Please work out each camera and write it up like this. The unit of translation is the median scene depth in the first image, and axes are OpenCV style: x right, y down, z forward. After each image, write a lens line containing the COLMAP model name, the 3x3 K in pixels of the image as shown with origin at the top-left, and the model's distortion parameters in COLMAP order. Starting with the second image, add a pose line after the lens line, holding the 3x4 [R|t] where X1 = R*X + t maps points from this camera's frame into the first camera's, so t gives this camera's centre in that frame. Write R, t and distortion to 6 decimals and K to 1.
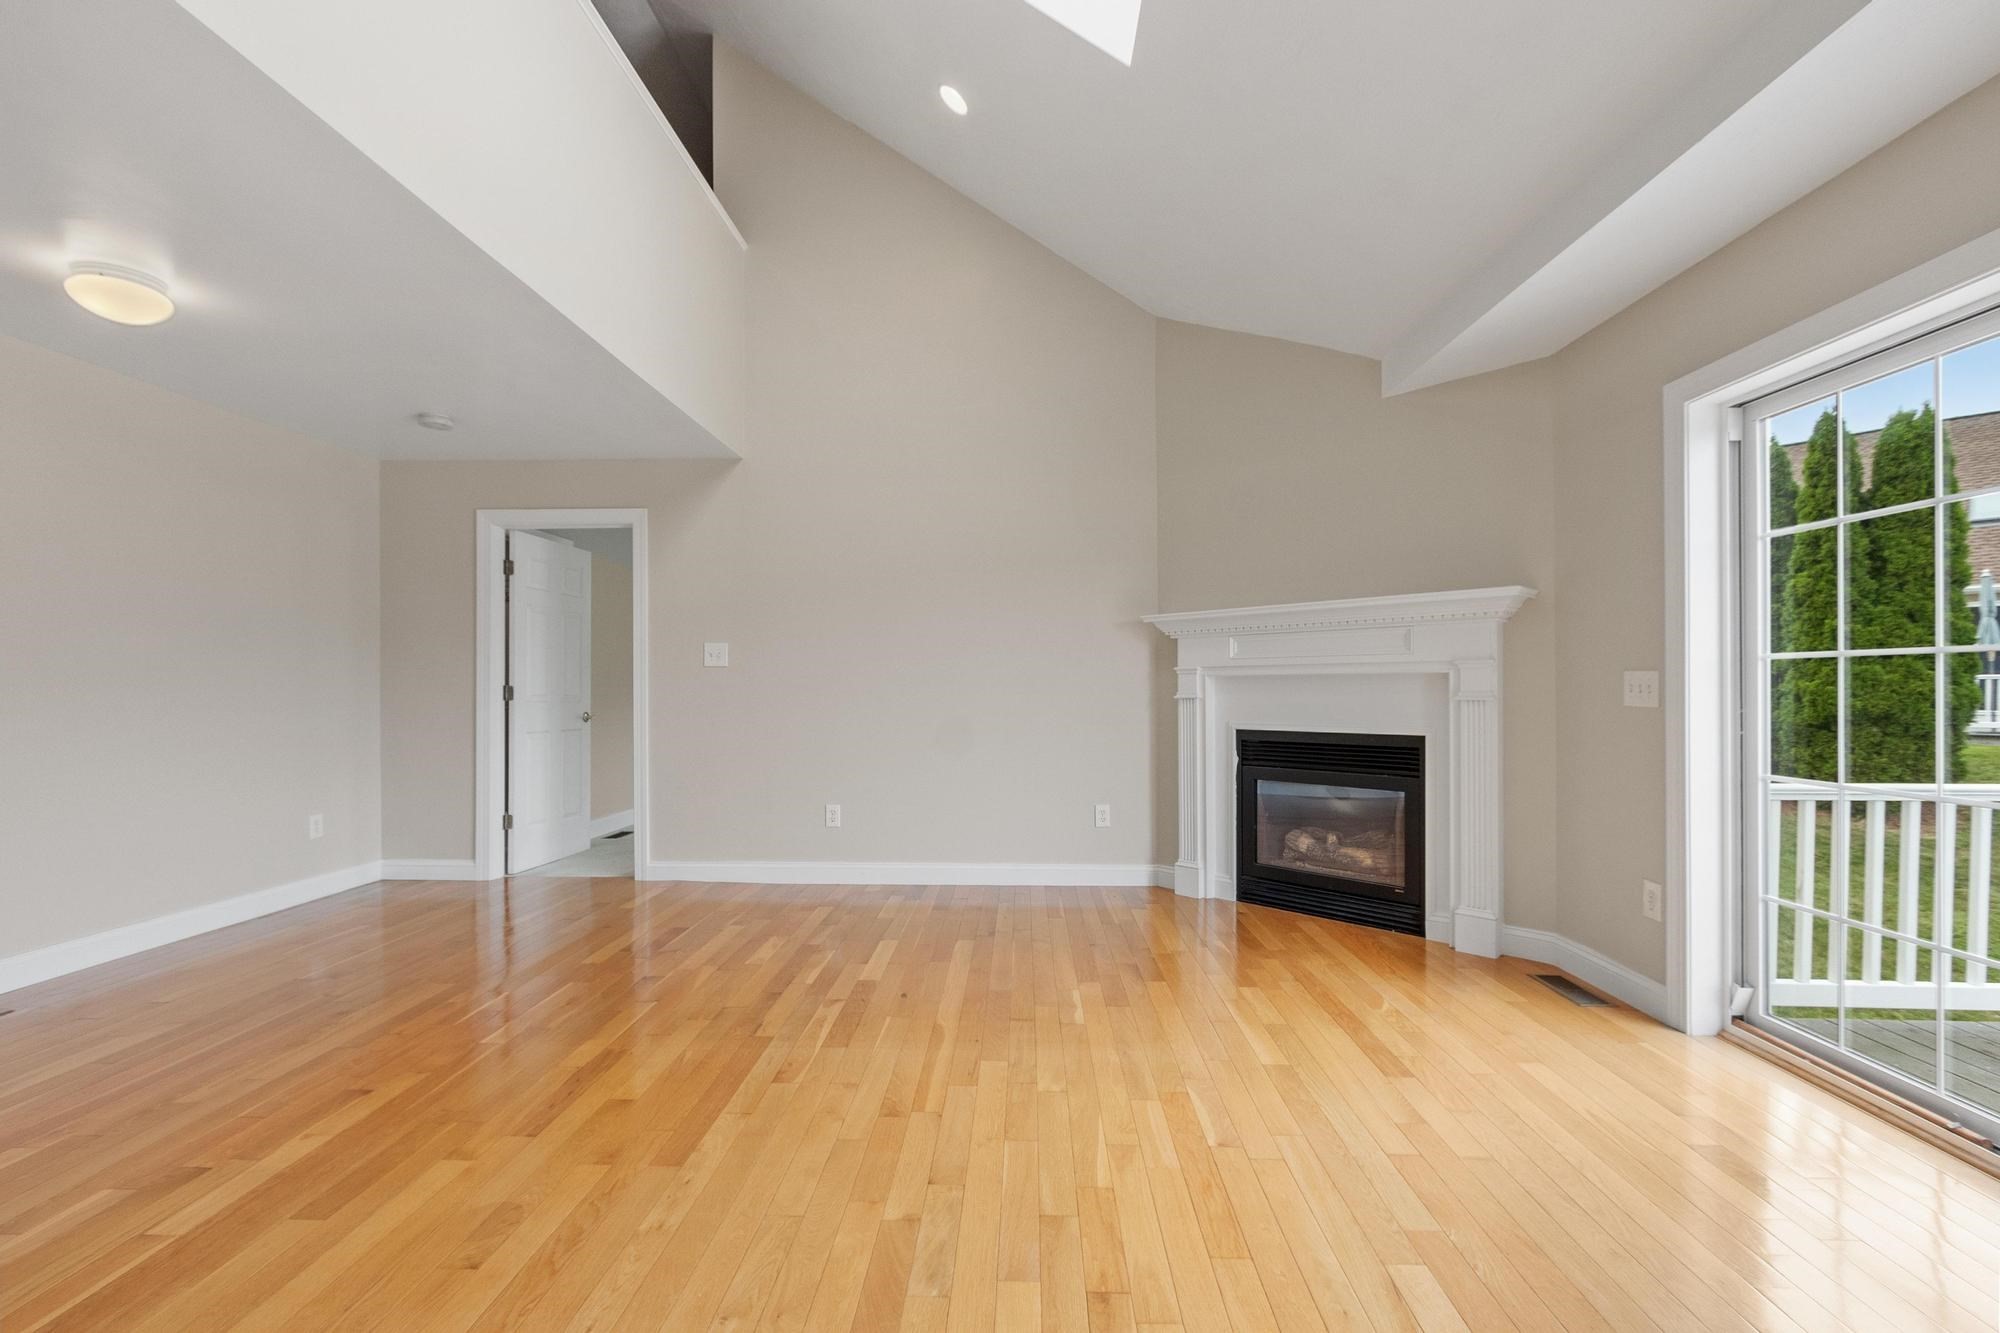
lens RADIAL K [[877.7, 0, 992.1], [0, 877.7, 691.0], [0, 0, 1]] dist [-0.000854, 0.001287]
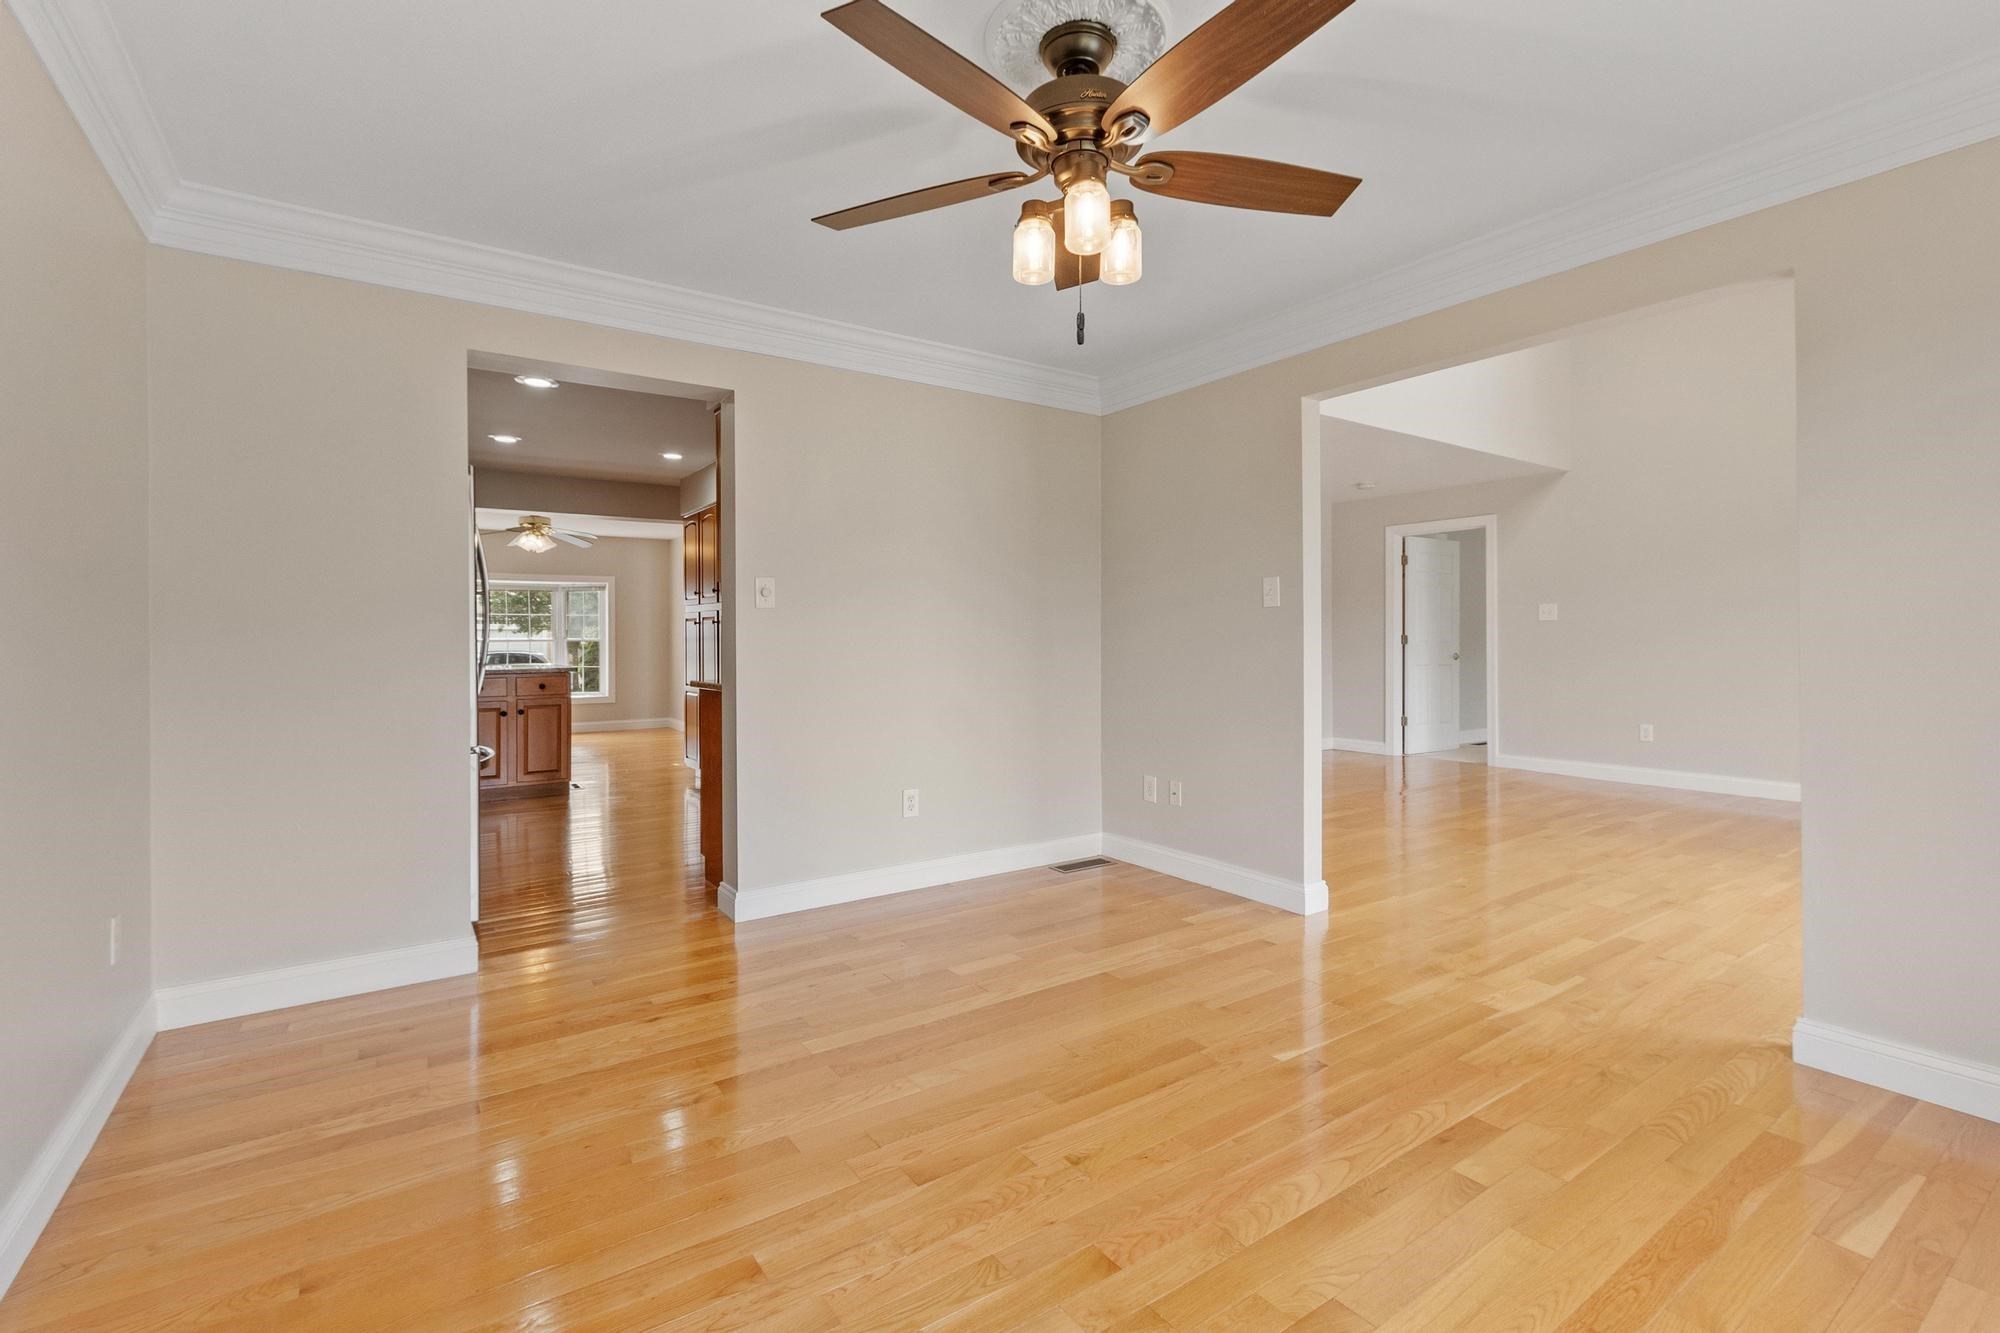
lens RADIAL K [[877.7, 0, 1001.7], [0, 877.7, 640.0], [0, 0, 1]] dist [-0.000854, 0.001287]
pose [[0.606192, -0.001474, -0.795317, 0.313705], [0.001368, 0.999999, -0.000811, 0.003789], [0.795317, -0.000596, 0.606193, -0.630660]]
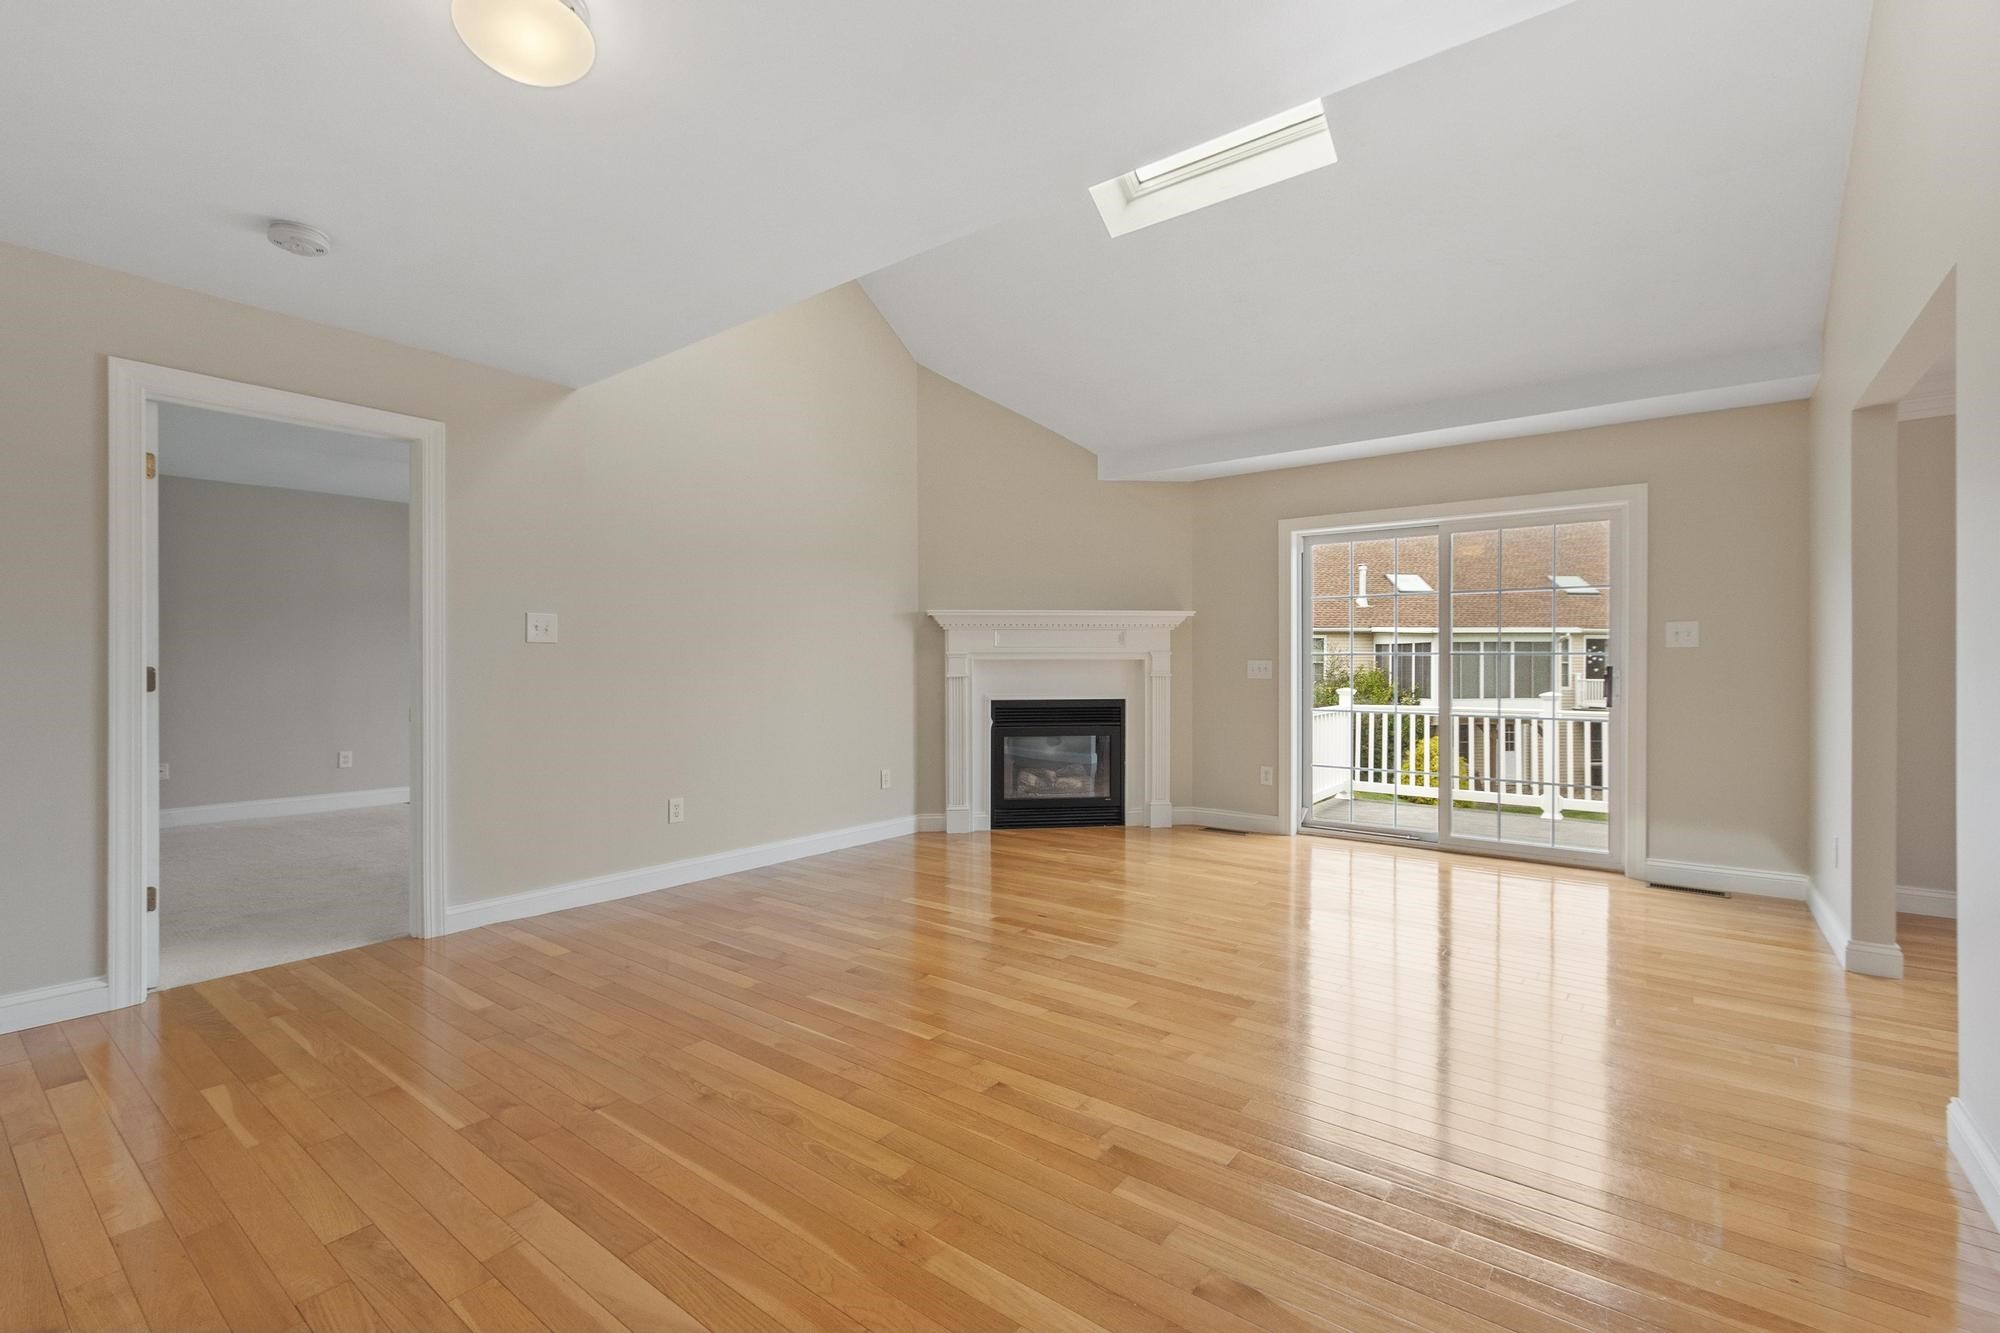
lens RADIAL K [[877.7, 0, 993.0], [0, 877.7, 666.8], [0, 0, 1]] dist [-0.000854, 0.001287]
pose [[0.577234, 0.000681, 0.816579, -0.829024], [0.001420, 0.999997, -0.001838, -0.004383], [-0.816578, 0.002221, 0.577231, 0.240758]]
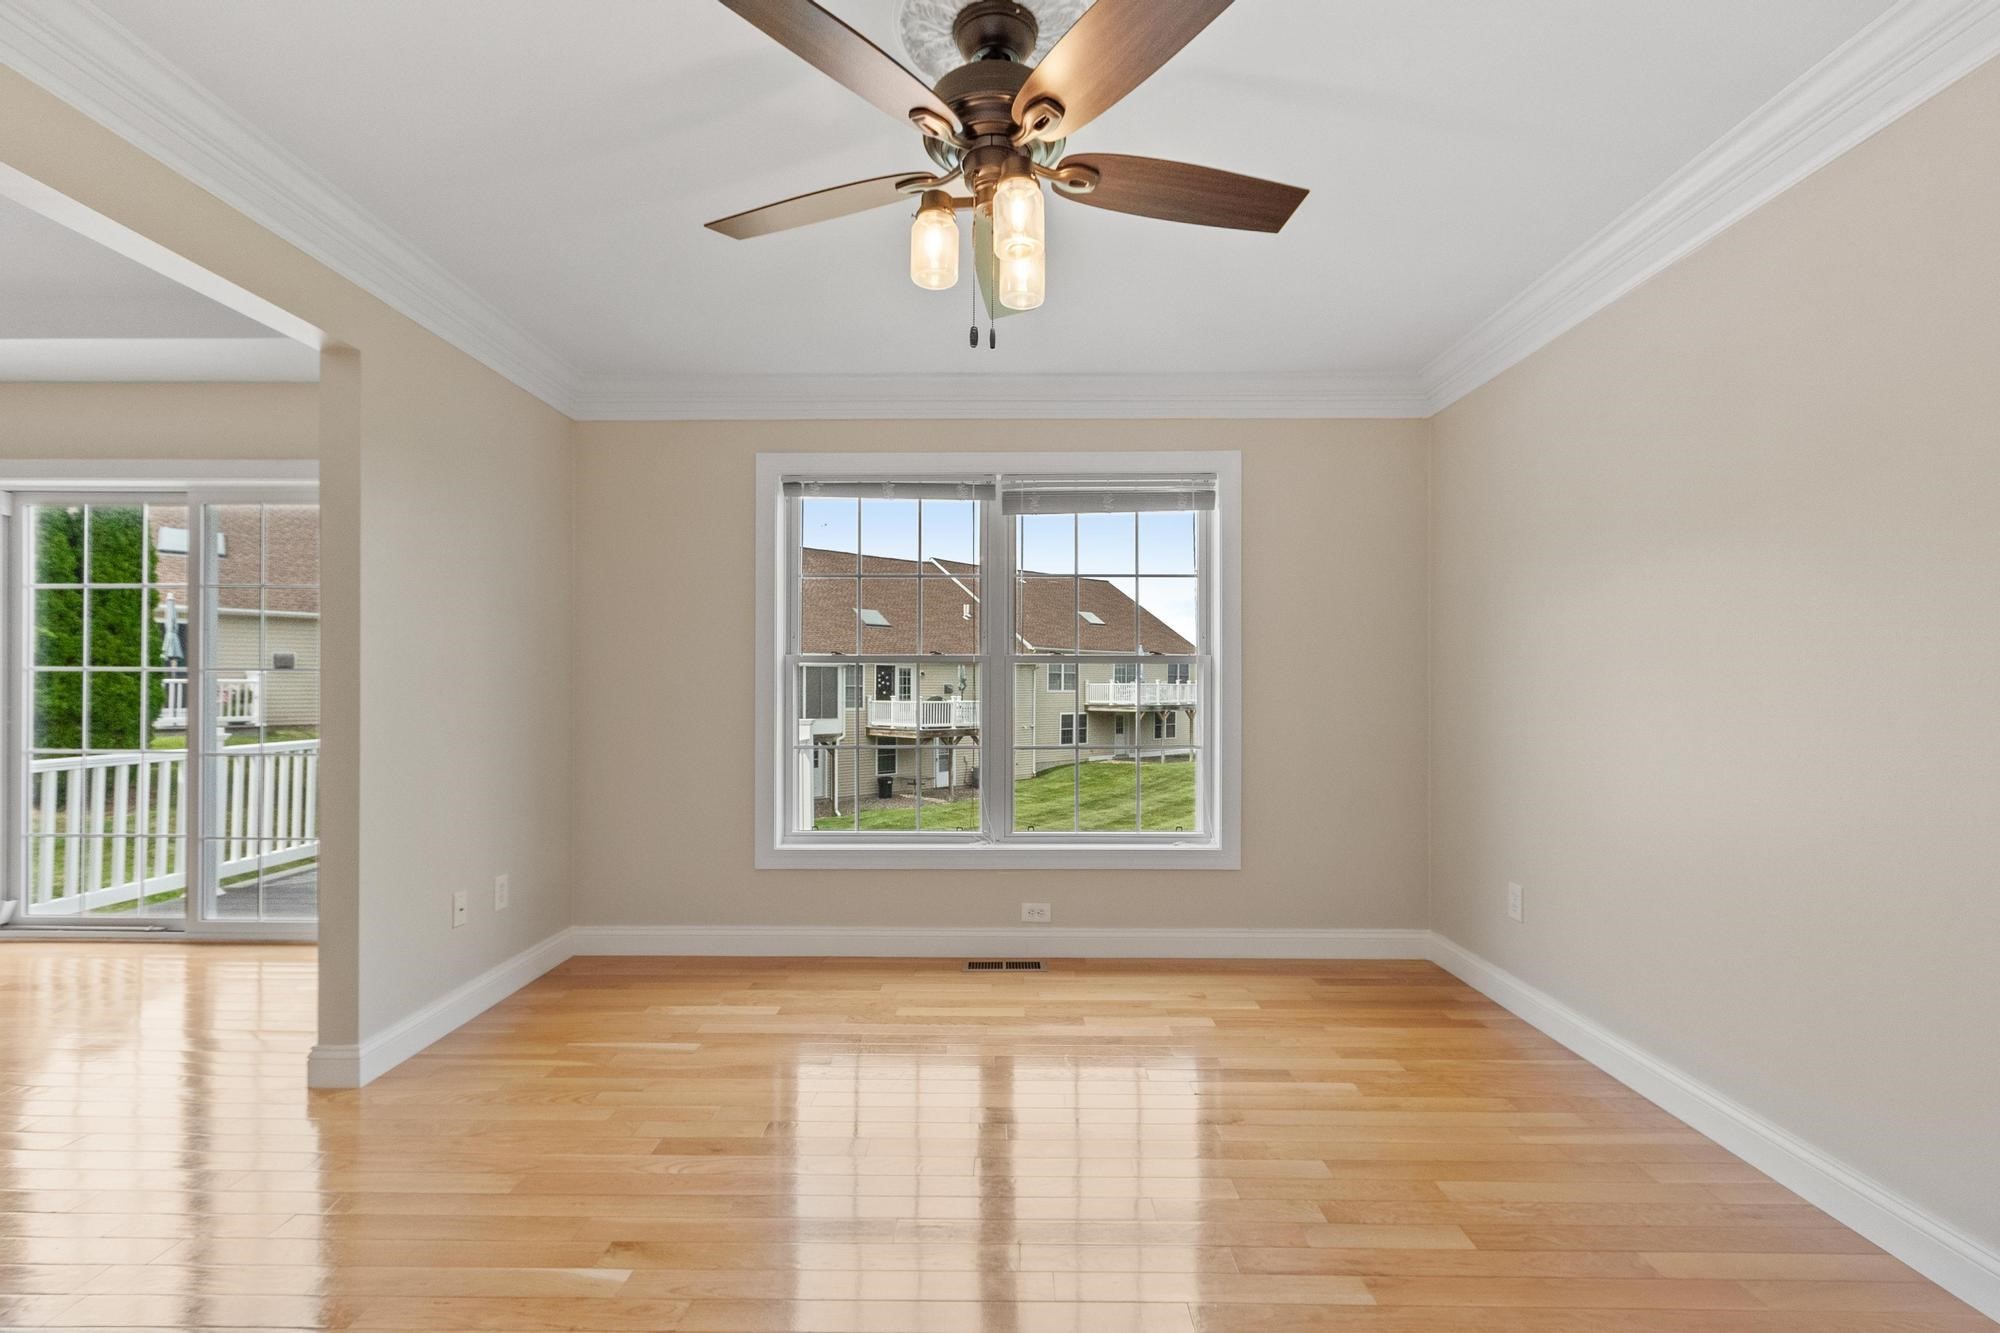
lens RADIAL K [[877.7, 0, 991.7], [0, 877.7, 679.5], [0, 0, 1]] dist [-0.000854, 0.001287]
pose [[-0.028374, 0.013263, 0.999509, -0.378131], [0.002369, 0.999910, -0.013201, 0.000863], [-0.999595, 0.001994, -0.028403, -0.336627]]
